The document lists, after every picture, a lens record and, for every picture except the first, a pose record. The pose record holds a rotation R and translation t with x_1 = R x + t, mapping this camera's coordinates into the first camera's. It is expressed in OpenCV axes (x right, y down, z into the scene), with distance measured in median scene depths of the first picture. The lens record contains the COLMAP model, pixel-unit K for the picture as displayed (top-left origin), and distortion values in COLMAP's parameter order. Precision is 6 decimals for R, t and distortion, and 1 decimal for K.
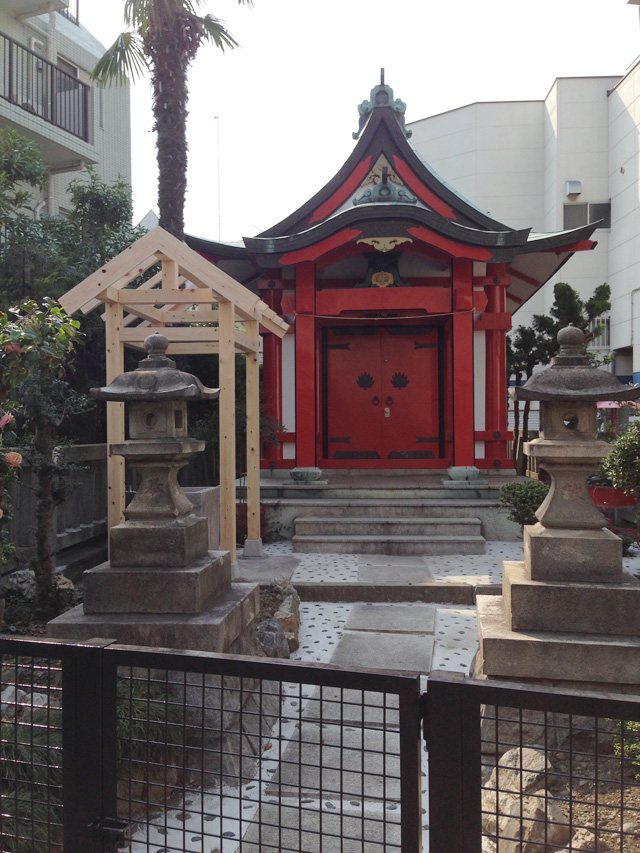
lens RADIAL K [[782.0, 0, 317.7], [0, 782.0, 423.0], [0, 0, 1]] dist [0.103014, -0.163680]
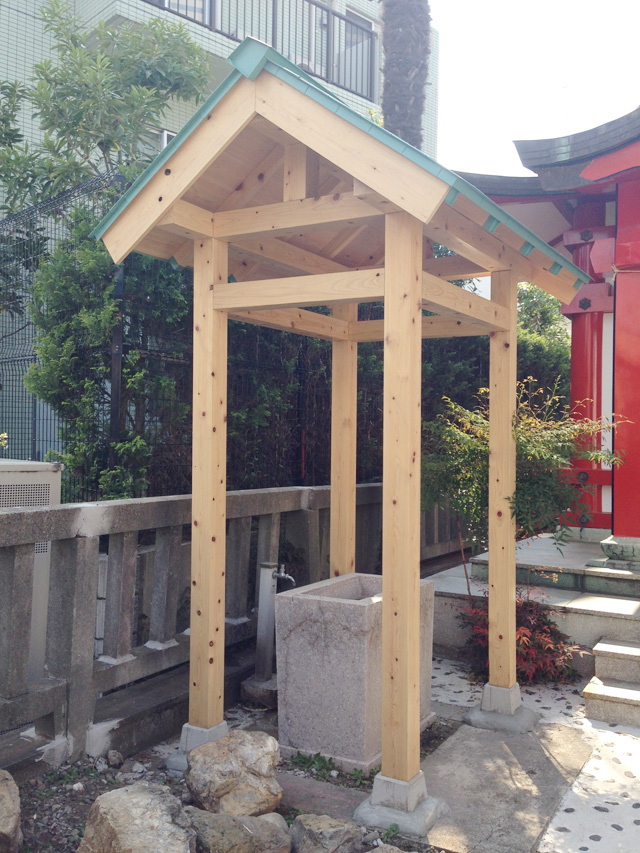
lens RADIAL K [[782.0, 0, 317.7], [0, 782.0, 423.0], [0, 0, 1]] dist [0.103014, -0.163680]
pose [[0.899913, 0.009534, -0.435966, 0.032431], [-0.017180, 0.999760, -0.013600, -0.015570], [0.435732, 0.019729, 0.899860, 0.409435]]
